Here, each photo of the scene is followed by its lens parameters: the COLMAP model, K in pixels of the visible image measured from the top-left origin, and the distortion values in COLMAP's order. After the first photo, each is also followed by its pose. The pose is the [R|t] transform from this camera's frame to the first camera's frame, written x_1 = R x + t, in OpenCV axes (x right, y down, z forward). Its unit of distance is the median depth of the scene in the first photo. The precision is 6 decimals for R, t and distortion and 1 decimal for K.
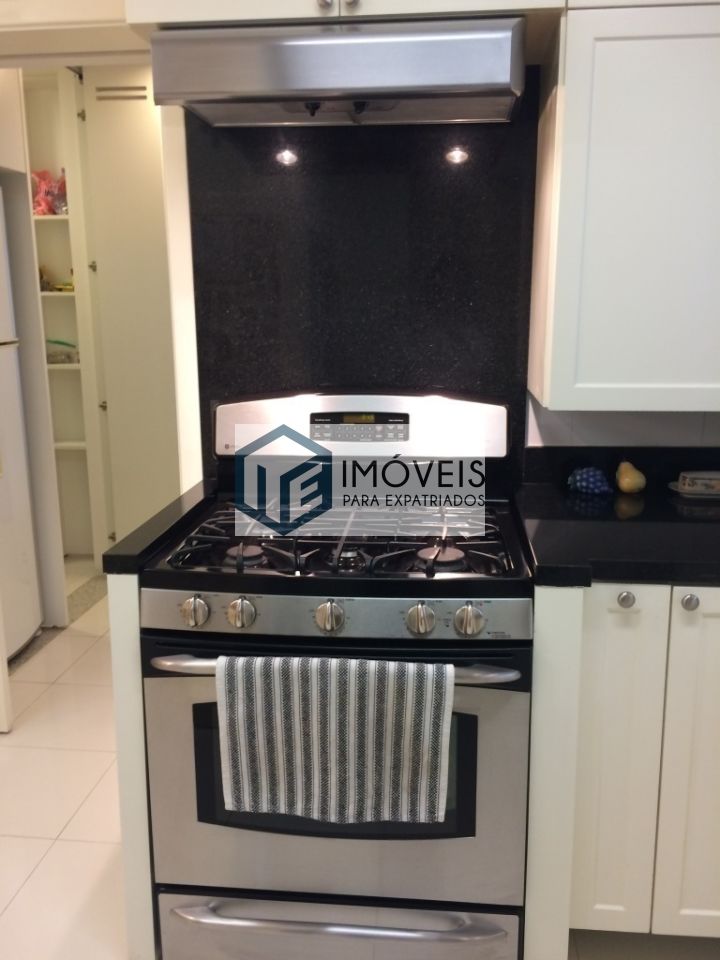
lens RADIAL K [[842.8, 0, 365.6], [0, 842.8, 487.3], [0, 0, 1]] dist [0.081910, -0.113758]
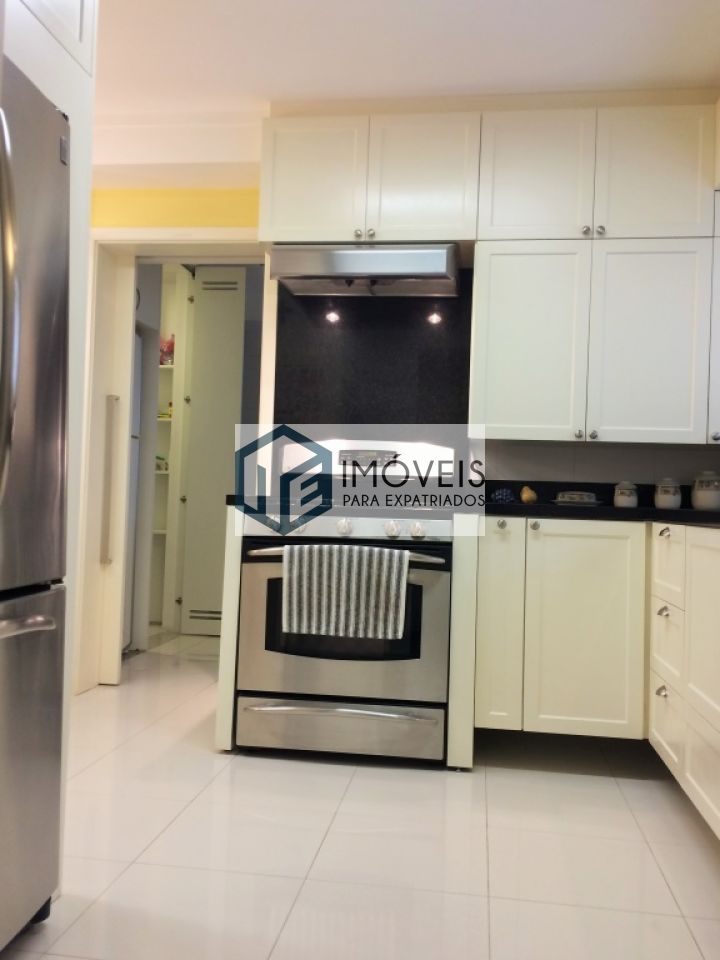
lens RADIAL K [[842.8, 0, 361.5], [0, 842.8, 477.1], [0, 0, 1]] dist [0.081910, -0.113758]
pose [[0.998547, 0.038544, -0.037652, 0.060265], [-0.046280, 0.971382, -0.232972, 0.474003], [0.027594, 0.234376, 0.971754, -0.843548]]
